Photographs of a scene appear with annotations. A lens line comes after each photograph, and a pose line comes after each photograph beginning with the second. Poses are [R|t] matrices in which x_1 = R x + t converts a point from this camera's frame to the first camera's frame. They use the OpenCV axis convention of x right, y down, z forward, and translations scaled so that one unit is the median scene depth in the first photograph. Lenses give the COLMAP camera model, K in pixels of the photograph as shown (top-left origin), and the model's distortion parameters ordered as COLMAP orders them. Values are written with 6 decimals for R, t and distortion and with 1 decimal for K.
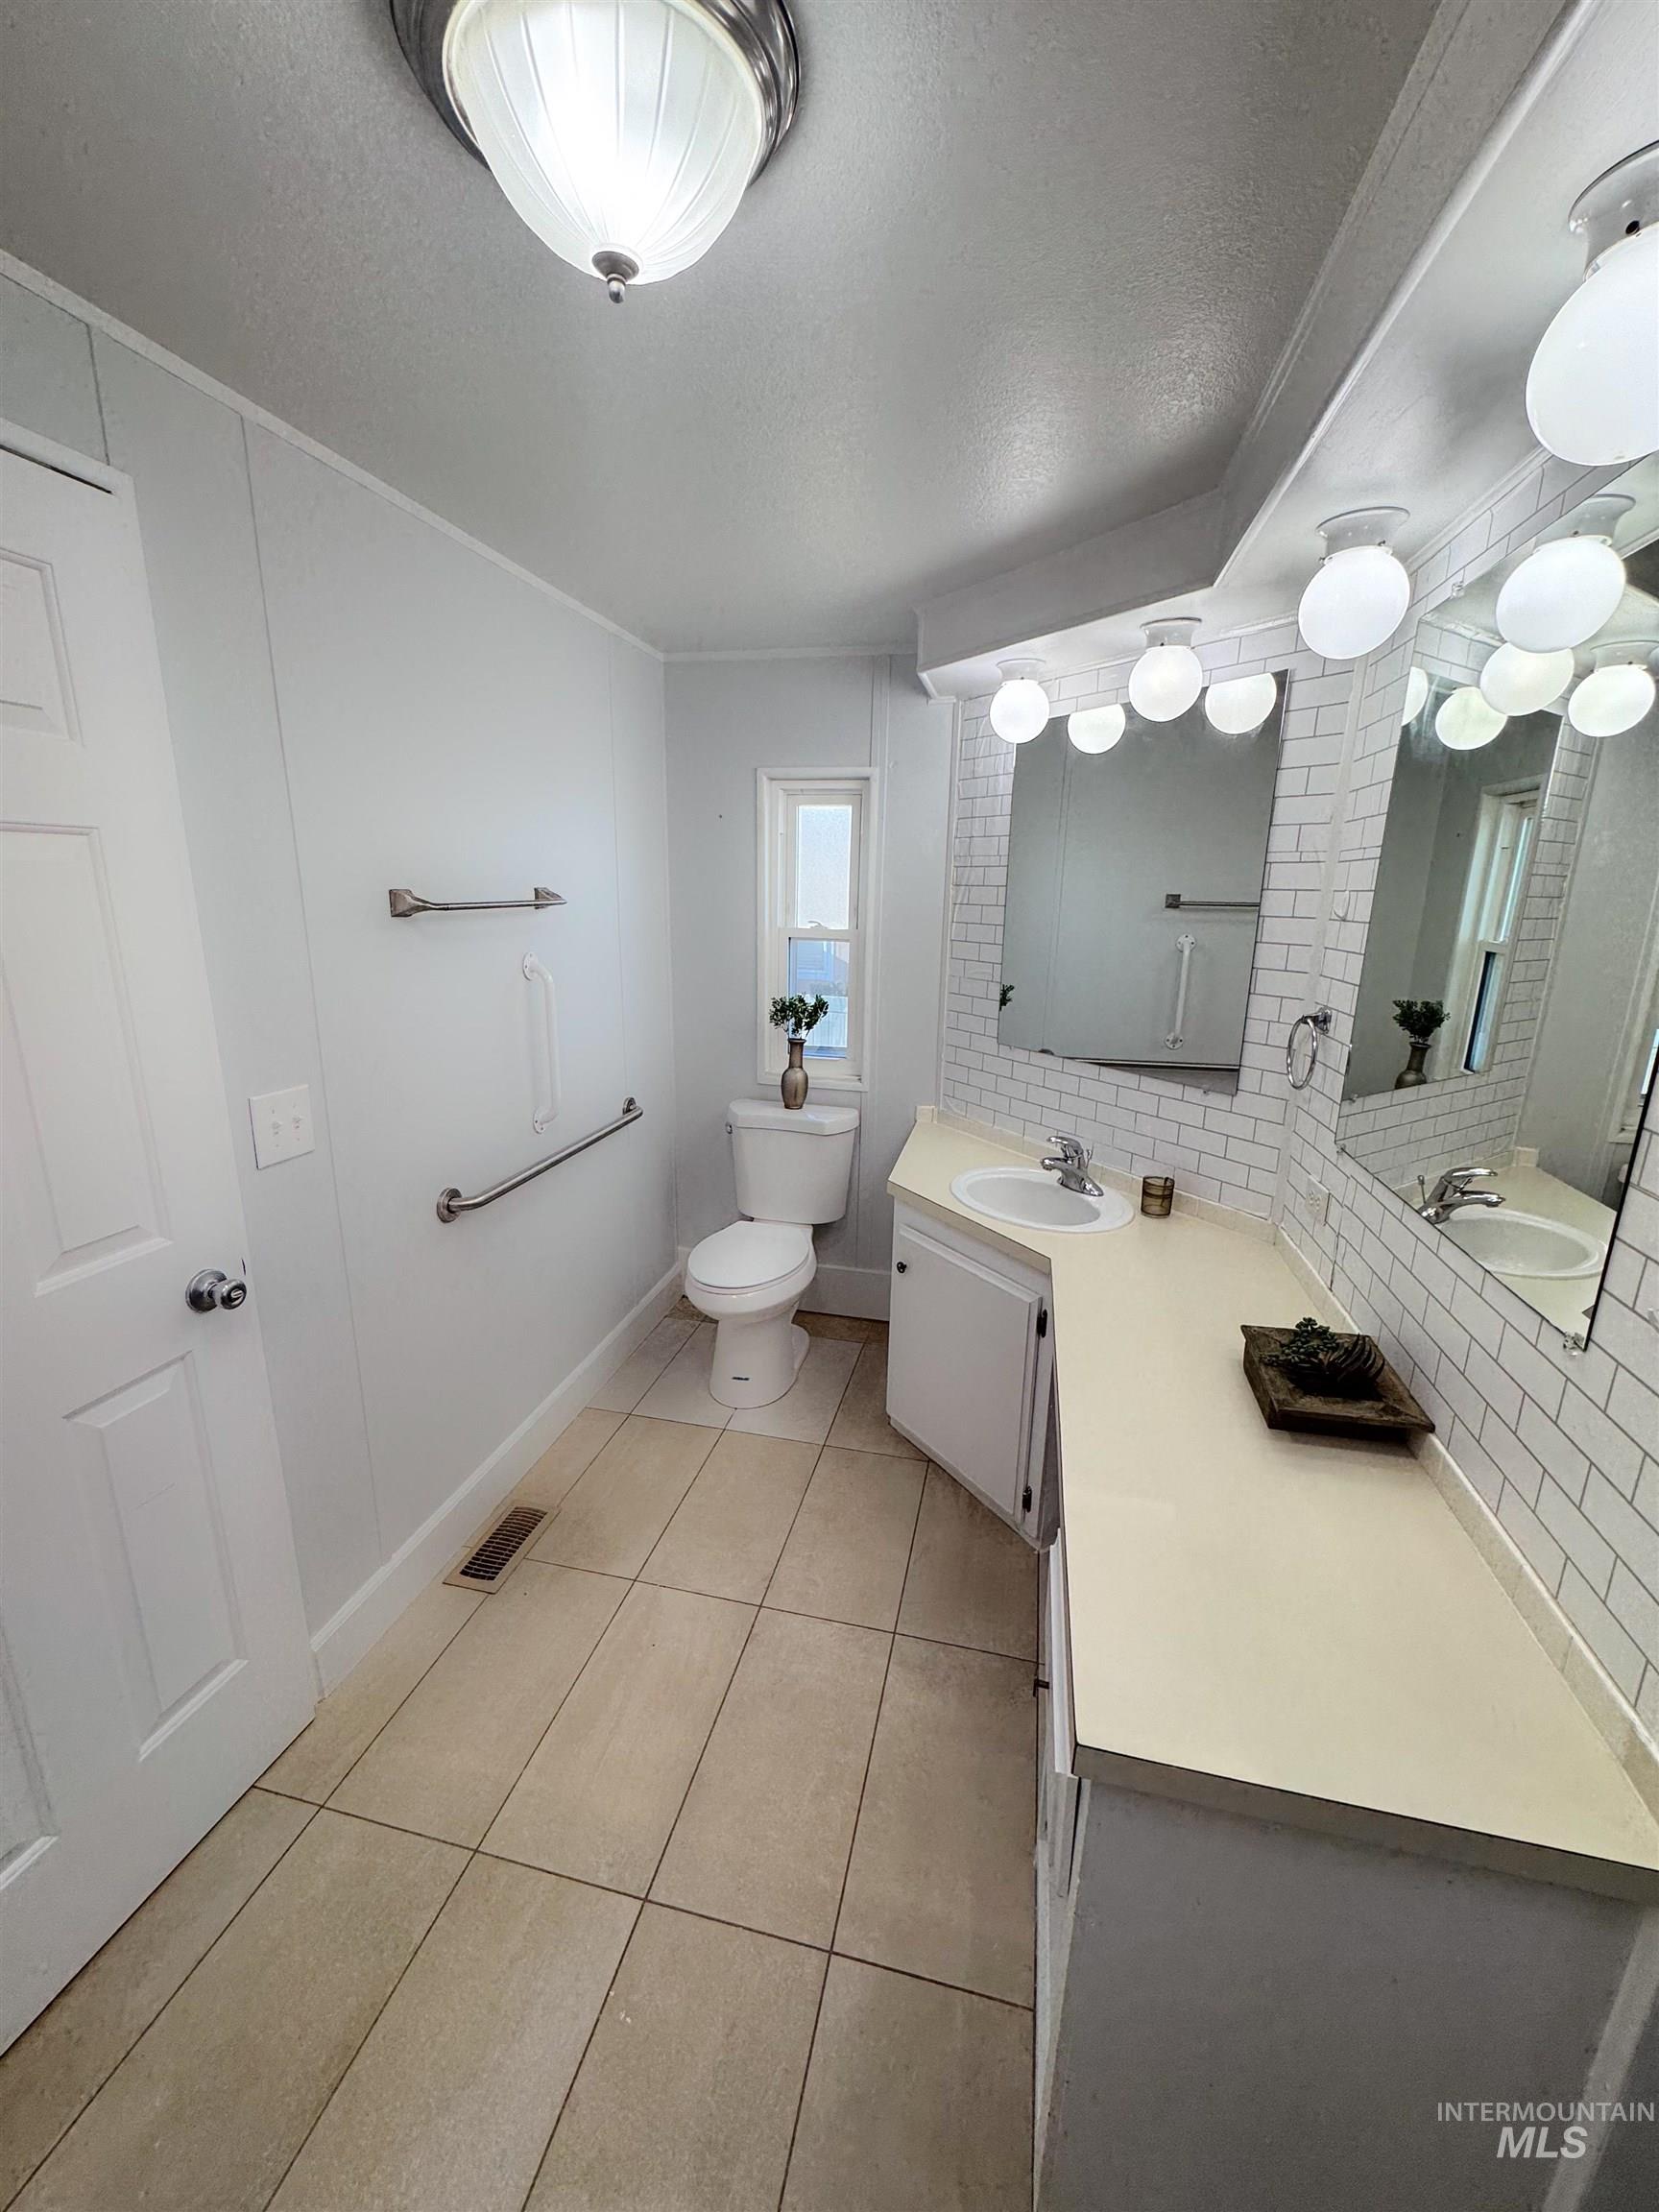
lens RADIAL K [[876.6, 0, 829.4], [0, 876.6, 1102.8], [0, 0, 1]] dist [-0.001952, 0.000847]
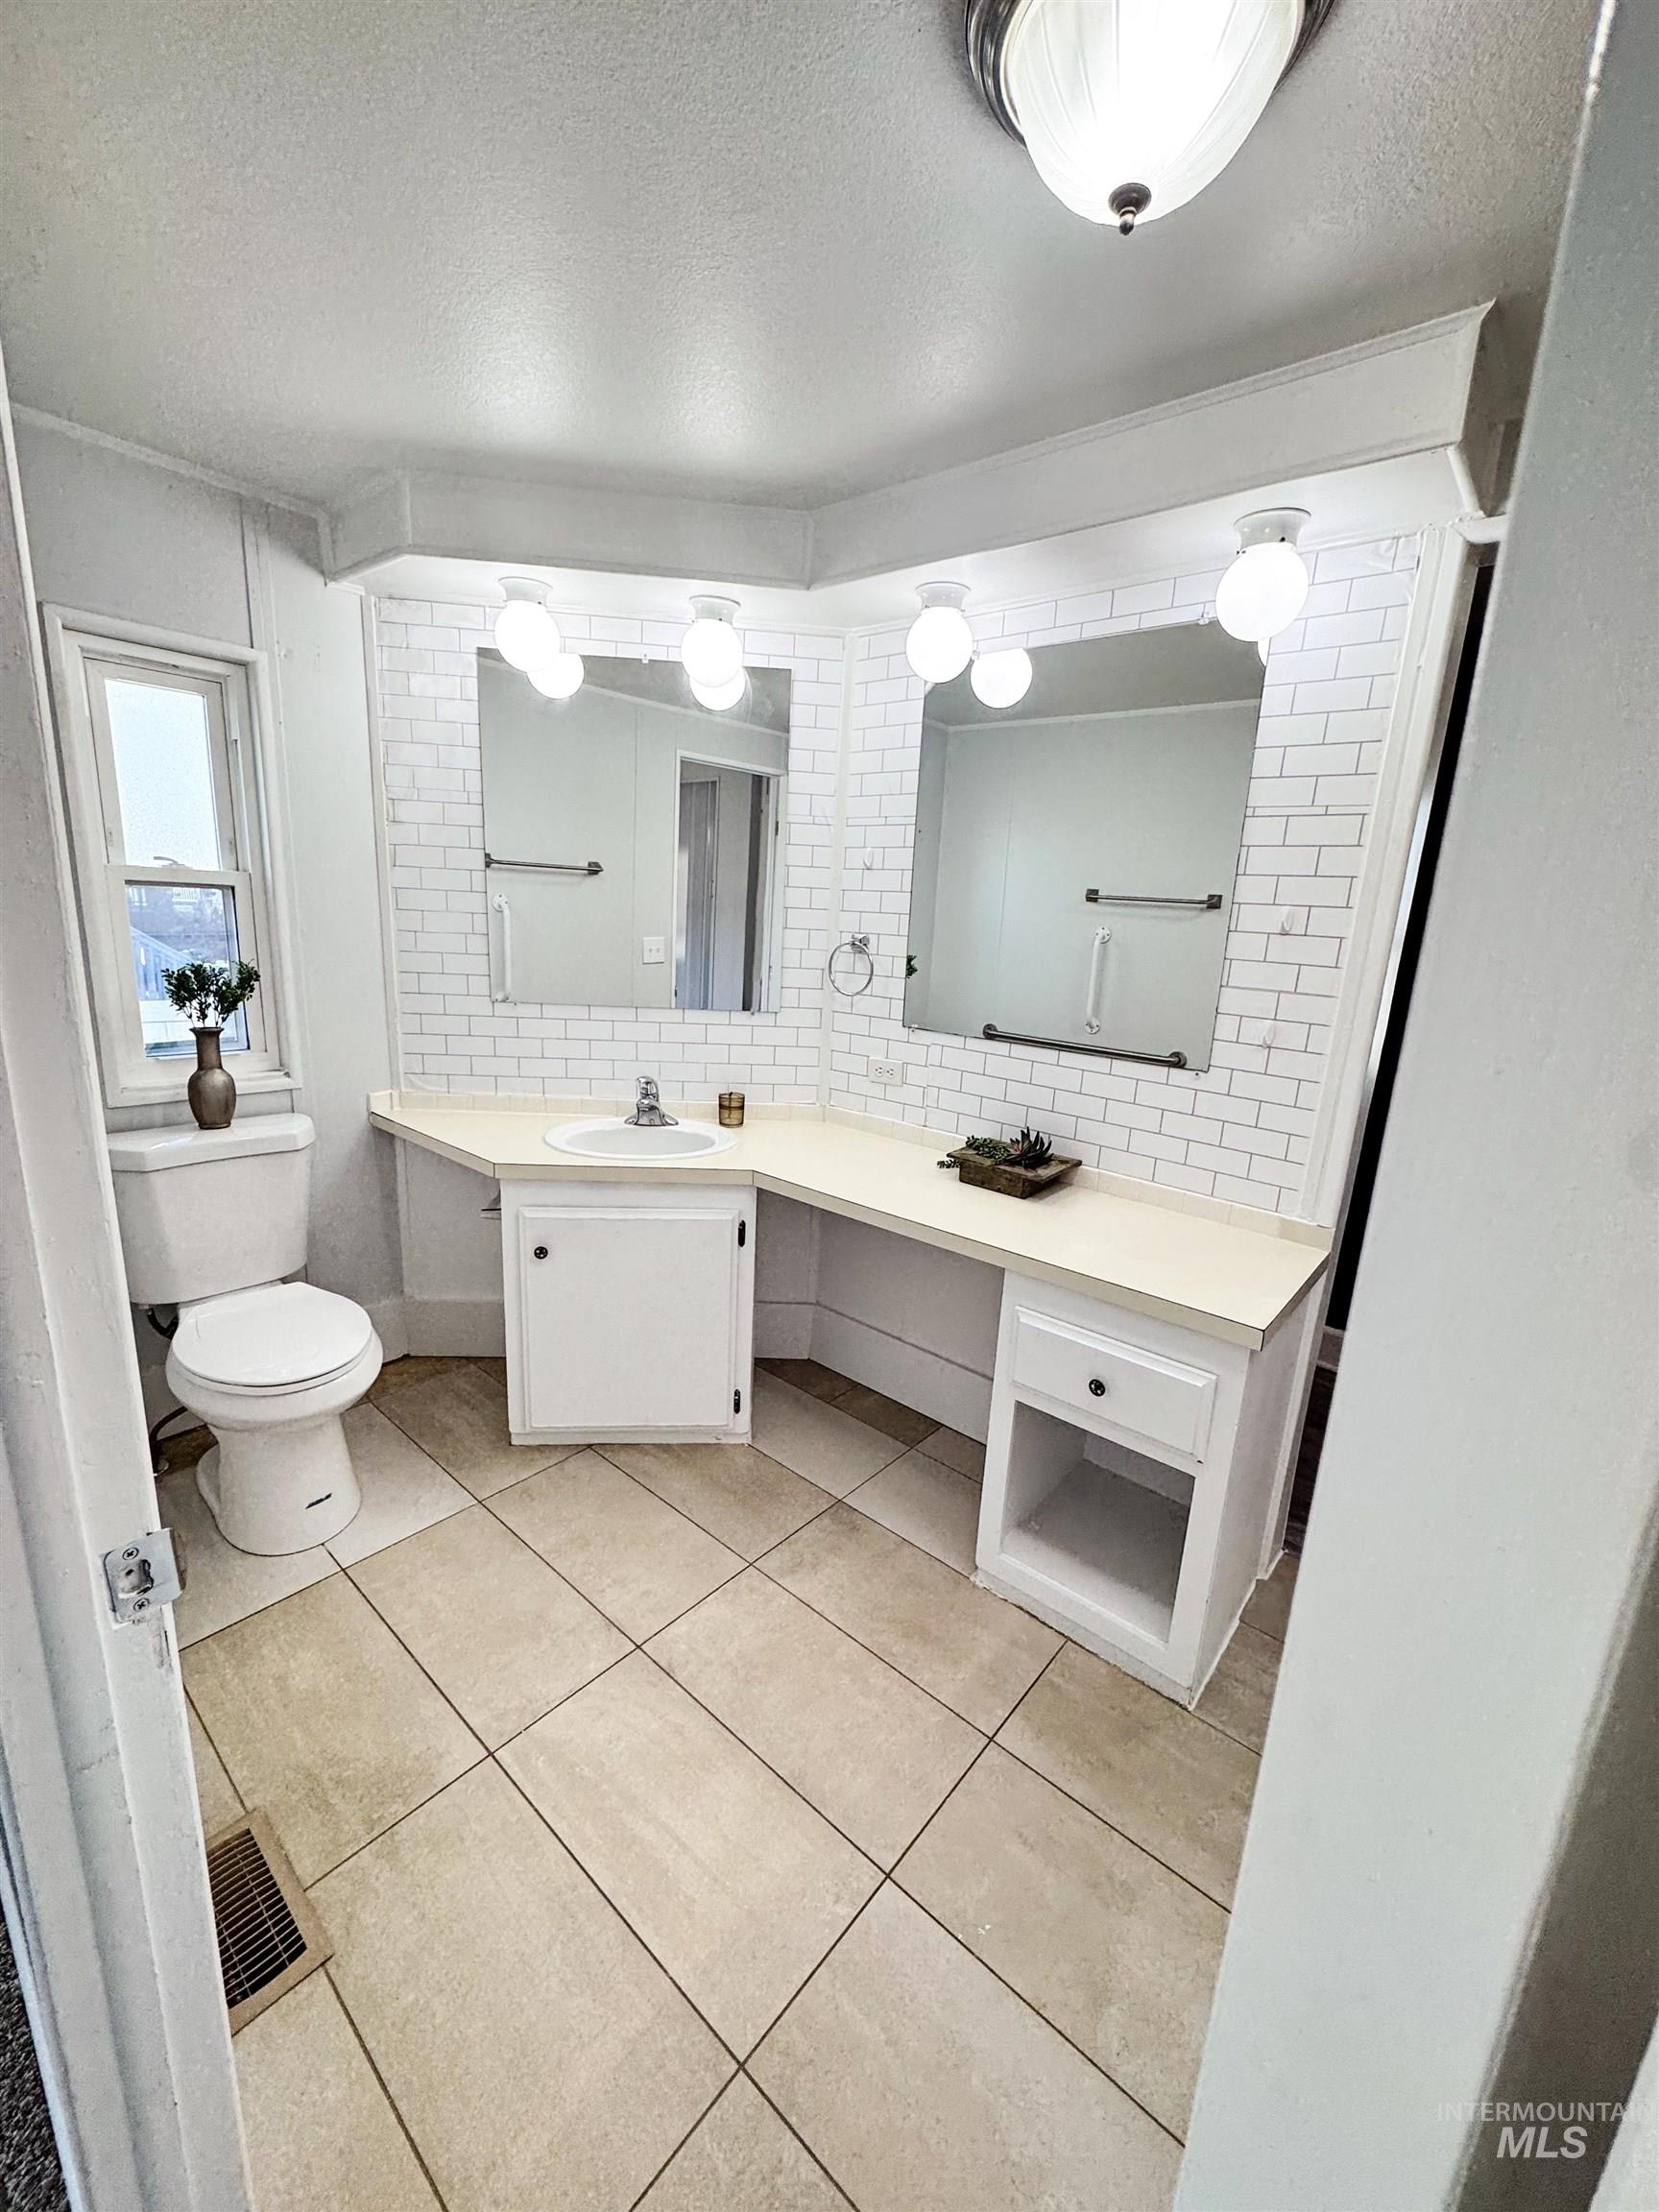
lens RADIAL K [[876.6, 0, 828.7], [0, 876.6, 1107.2], [0, 0, 1]] dist [-0.001952, 0.000847]
pose [[0.465101, -0.189736, 0.864686, -0.503595], [0.171276, 0.977592, 0.122384, -0.014083], [-0.868530, 0.091179, 0.487177, 0.291298]]
